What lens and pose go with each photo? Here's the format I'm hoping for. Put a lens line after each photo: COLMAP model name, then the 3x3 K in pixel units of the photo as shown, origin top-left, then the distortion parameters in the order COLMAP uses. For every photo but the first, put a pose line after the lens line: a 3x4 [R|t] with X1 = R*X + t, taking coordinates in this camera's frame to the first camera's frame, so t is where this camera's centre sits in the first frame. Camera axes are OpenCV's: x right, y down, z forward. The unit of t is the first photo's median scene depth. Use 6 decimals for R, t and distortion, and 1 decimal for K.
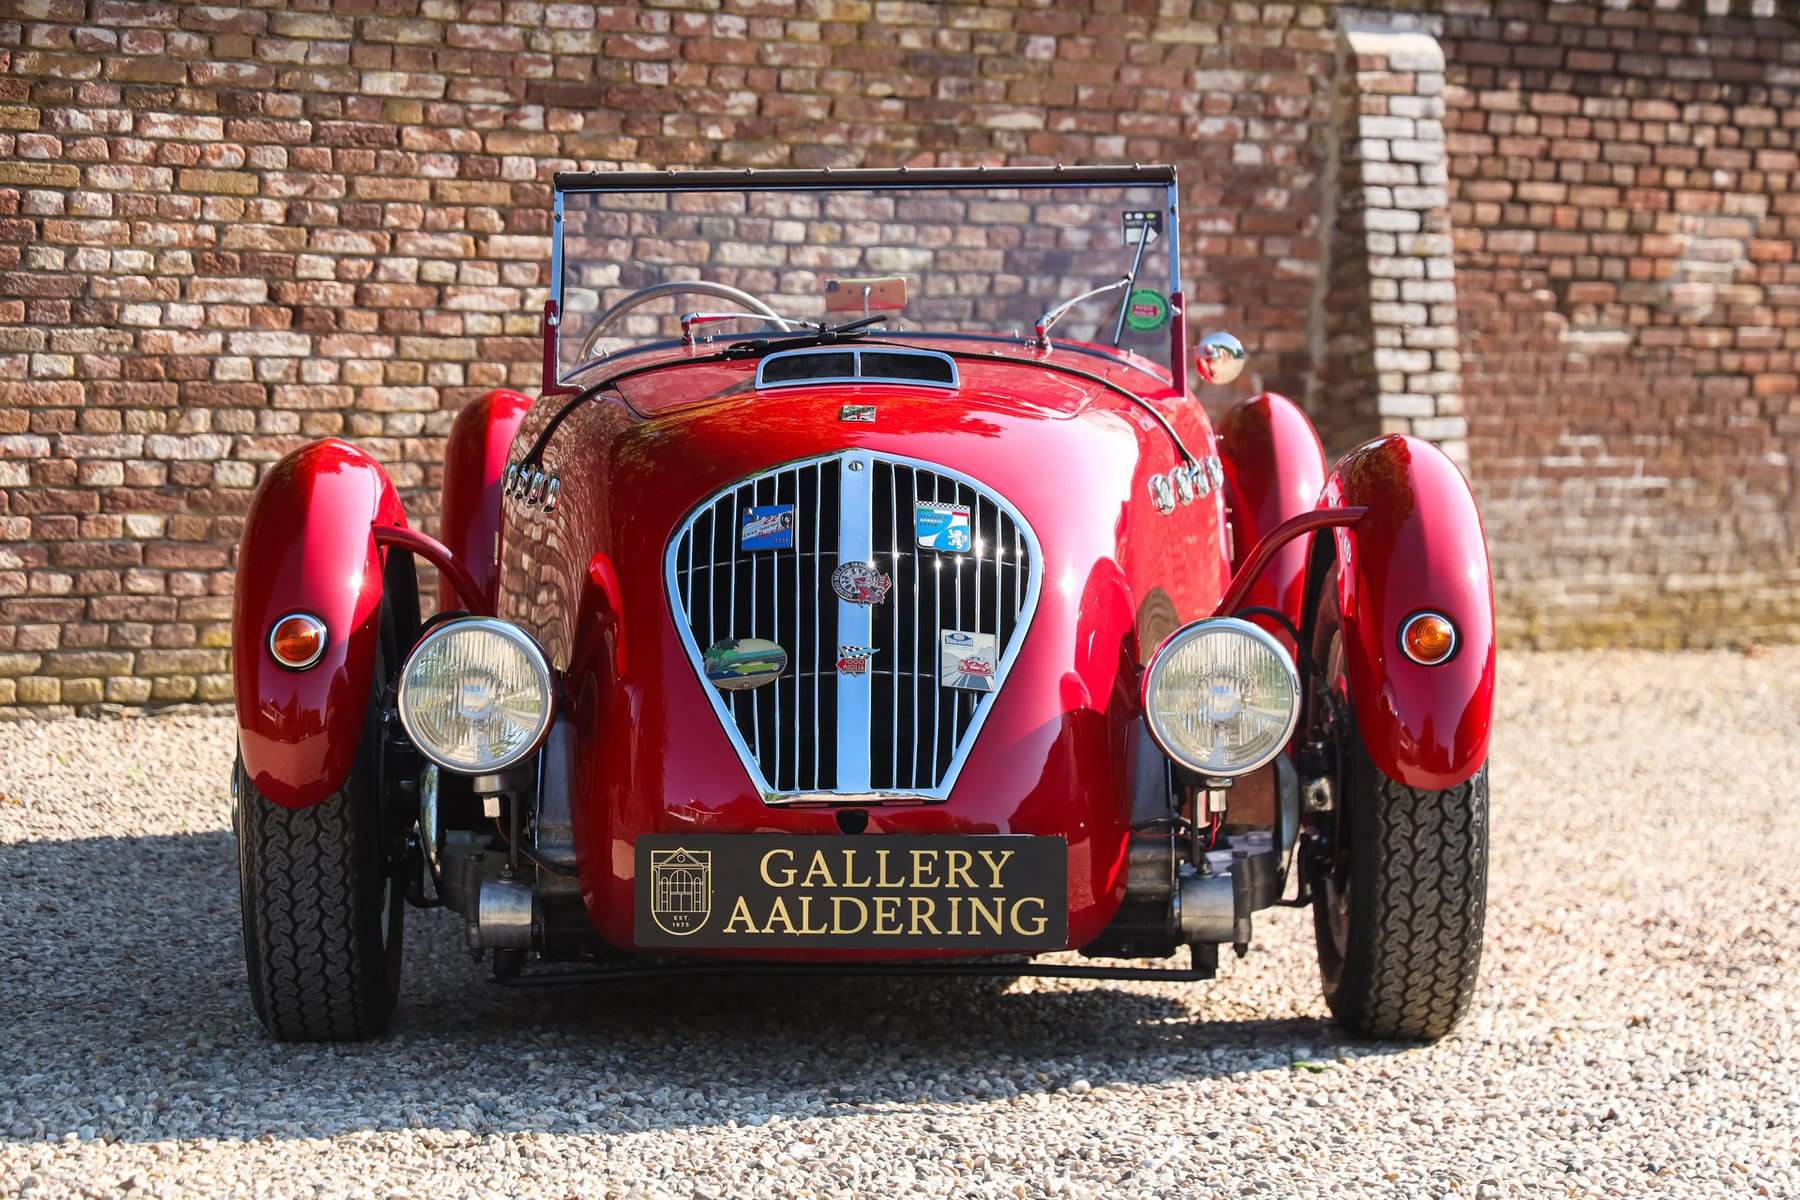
lens RADIAL K [[4938.4, 0, 982.0], [0, 4938.4, 650.1], [0, 0, 1]] dist [0.212598, -0.292356]
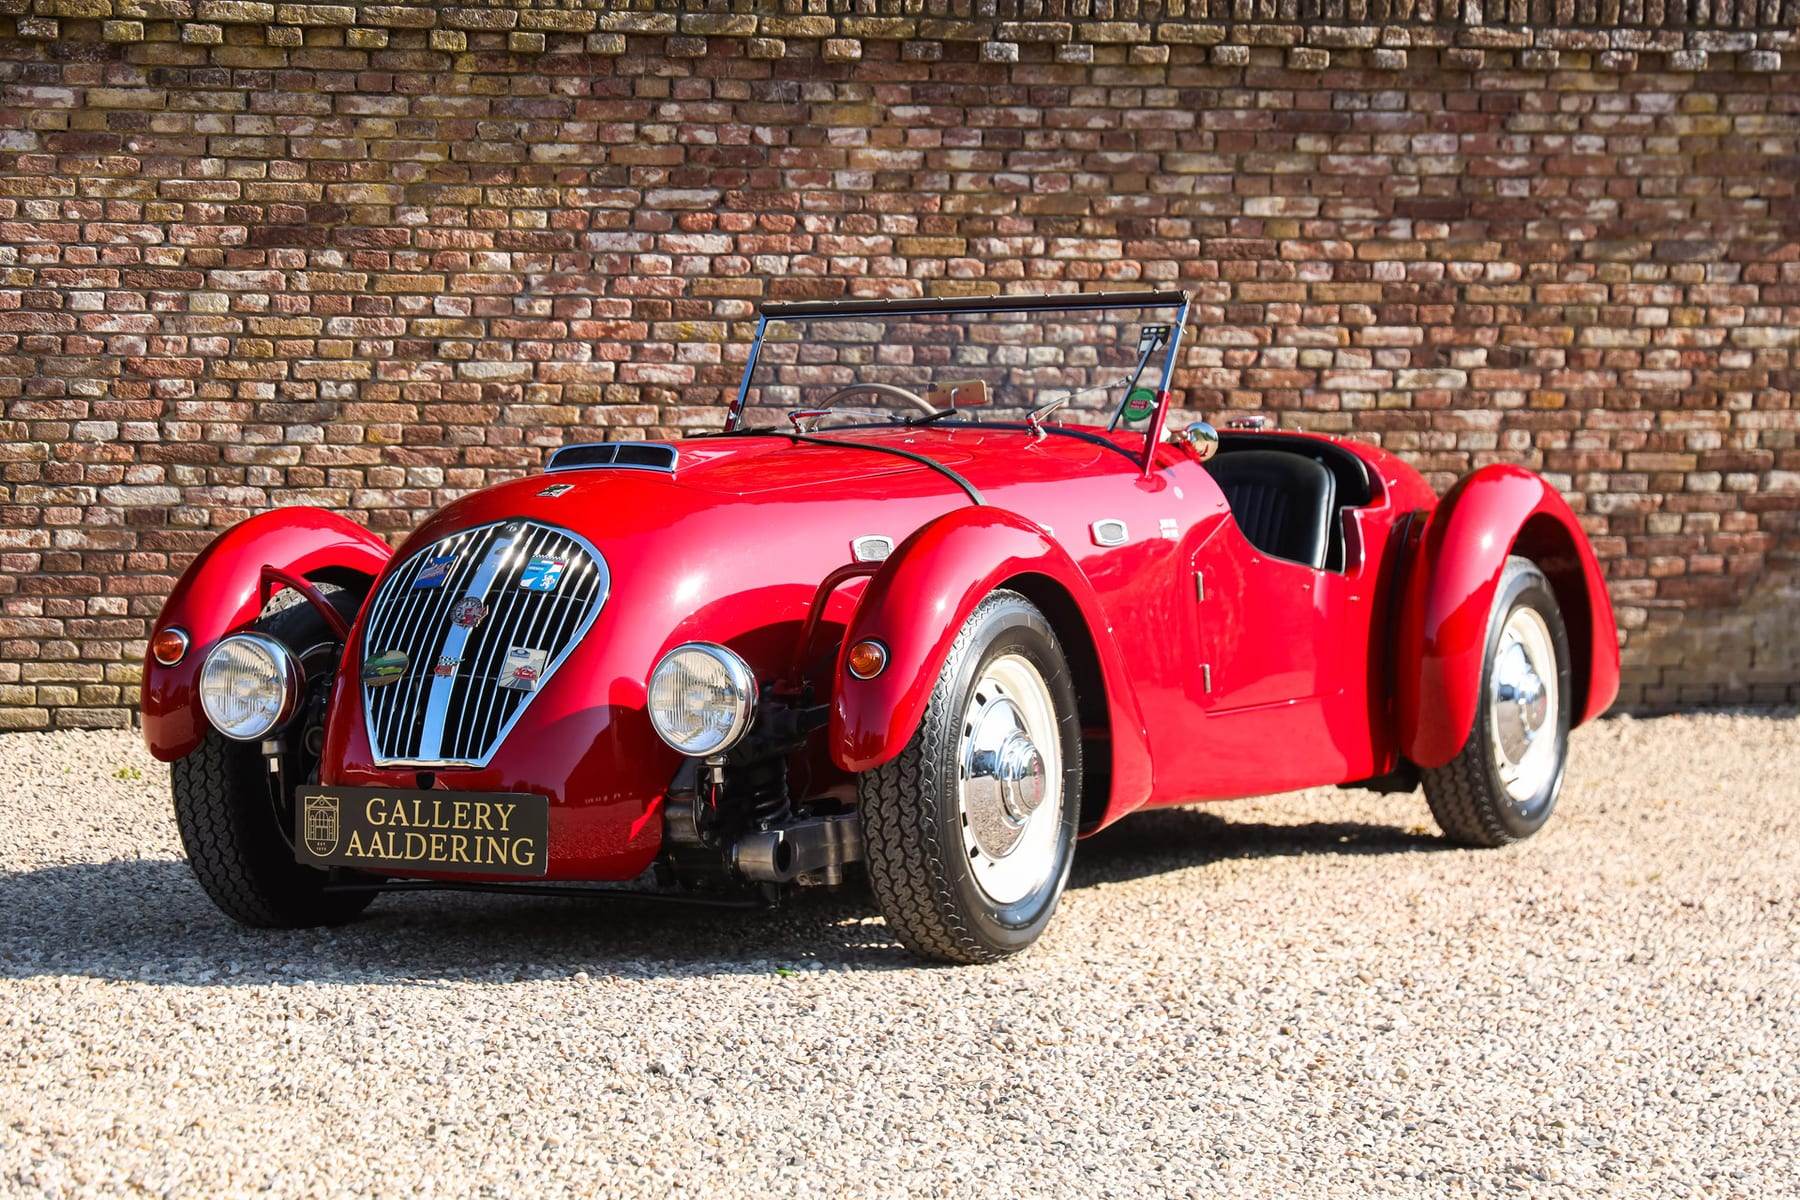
lens RADIAL K [[4604.6, 0, 946.9], [0, 4604.6, 639.3], [0, 0, 1]] dist [0.222474, 0.029320]
pose [[0.886902, 0.015407, -0.461701, 0.646743], [-0.018815, 0.999819, -0.002777, -0.004388], [0.461575, 0.011150, 0.887031, -0.094653]]
